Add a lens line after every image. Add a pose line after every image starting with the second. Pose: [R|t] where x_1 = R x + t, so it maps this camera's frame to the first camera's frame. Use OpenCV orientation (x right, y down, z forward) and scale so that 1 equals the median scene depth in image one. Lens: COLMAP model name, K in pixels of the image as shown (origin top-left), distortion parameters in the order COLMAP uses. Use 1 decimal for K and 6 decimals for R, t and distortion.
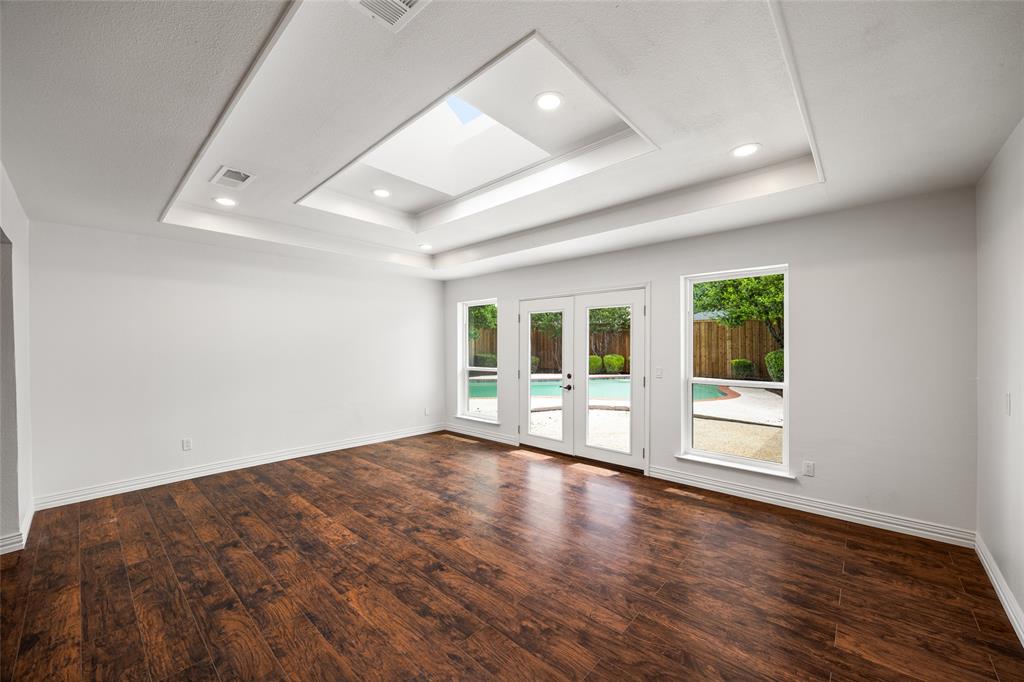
lens RADIAL K [[391.0, 0, 518.2], [0, 391.0, 347.0], [0, 0, 1]] dist [-0.003487, 0.000491]
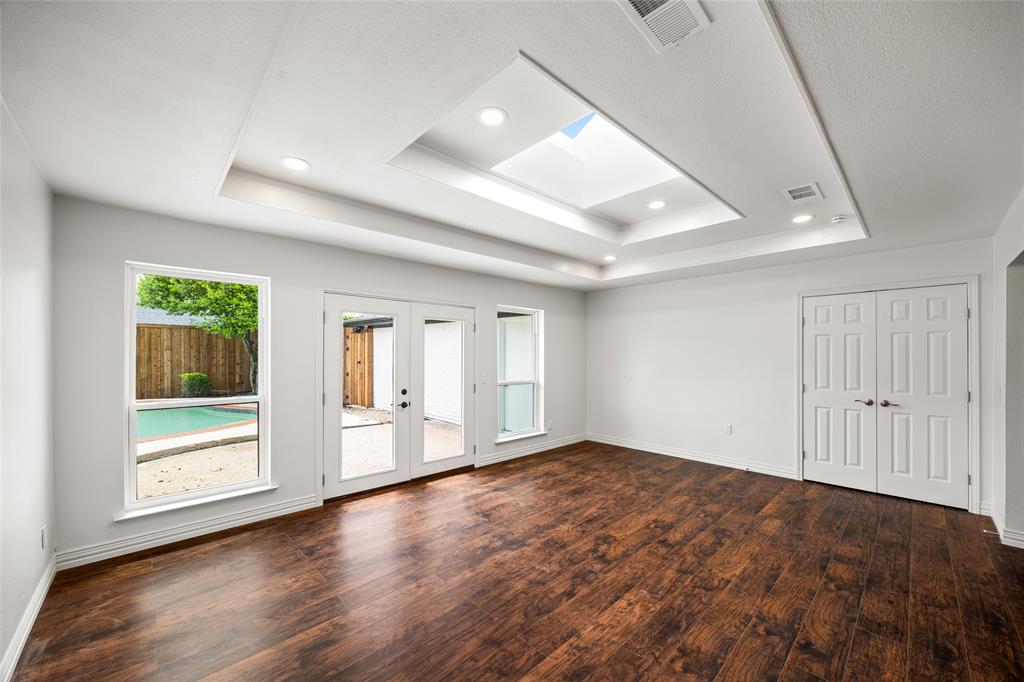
lens RADIAL K [[391.0, 0, 514.0], [0, 391.0, 351.9], [0, 0, 1]] dist [-0.003487, 0.000491]
pose [[0.078152, 0.015810, 0.996816, -1.297582], [0.002398, 0.999868, -0.016047, -0.000826], [-0.996939, 0.003644, 0.078104, 1.222849]]
